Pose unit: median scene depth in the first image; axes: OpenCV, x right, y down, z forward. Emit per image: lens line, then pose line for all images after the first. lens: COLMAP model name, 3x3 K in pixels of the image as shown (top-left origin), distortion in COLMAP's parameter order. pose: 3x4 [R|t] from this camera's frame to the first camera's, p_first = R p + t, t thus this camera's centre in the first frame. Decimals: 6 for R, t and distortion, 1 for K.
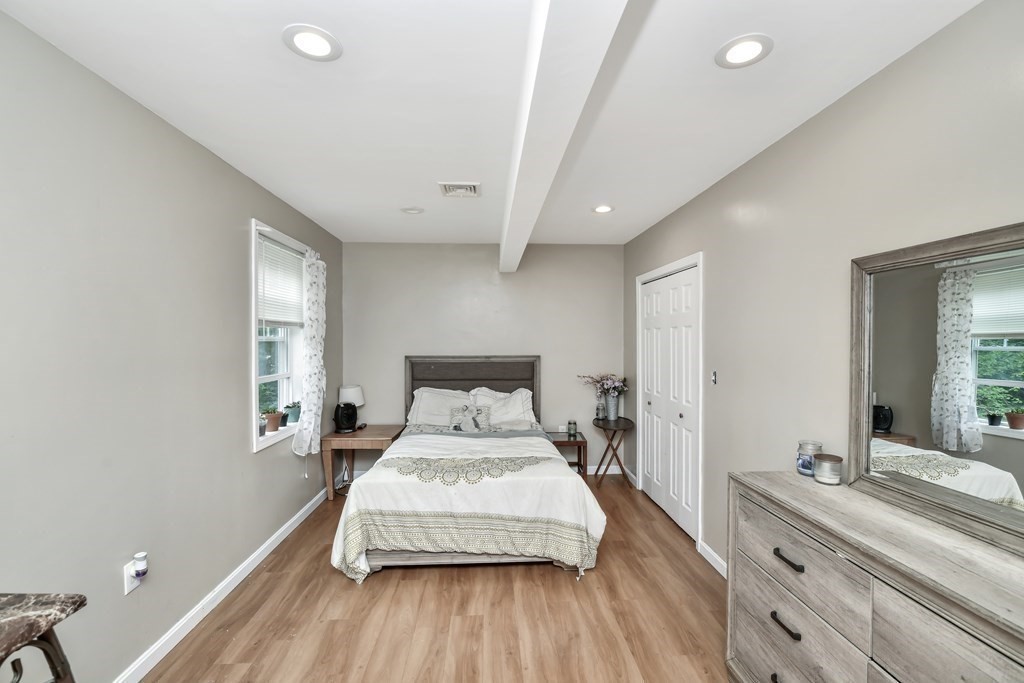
lens RADIAL K [[444.5, 0, 511.2], [0, 444.5, 335.8], [0, 0, 1]] dist [-0.013838, 0.000350]
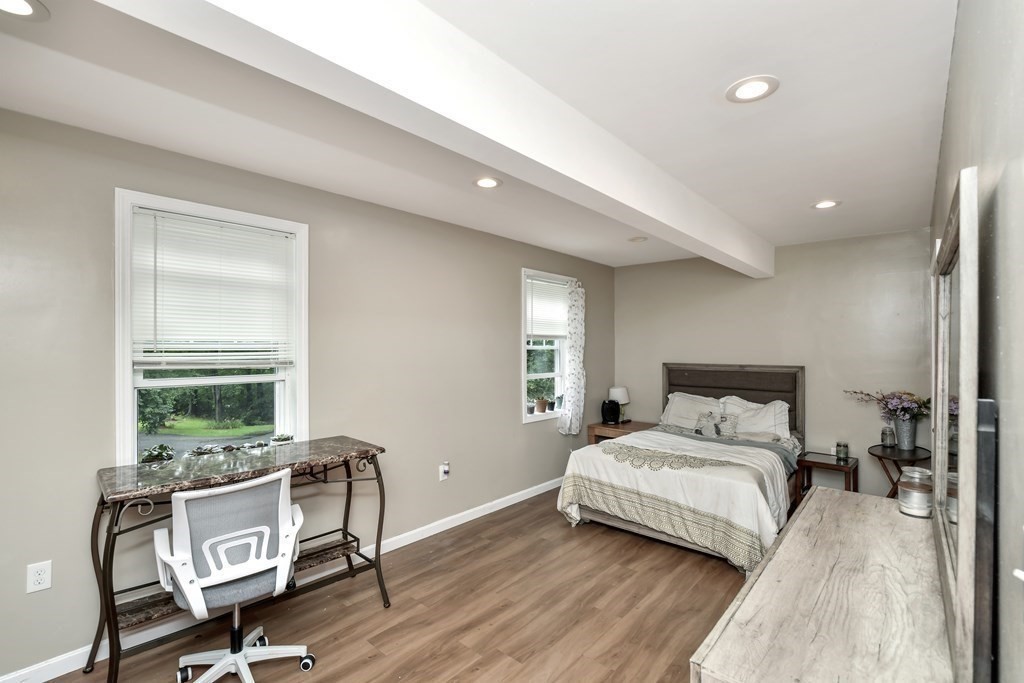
lens RADIAL K [[462.1, 0, 512.0], [0, 462.1, 341.5], [0, 0, 1]] dist [-0.012627, 0.000138]
pose [[0.704360, -0.007554, -0.709803, 0.472238], [0.005215, 0.999971, -0.005468, -0.005612], [0.709824, 0.000150, 0.704379, -0.122668]]
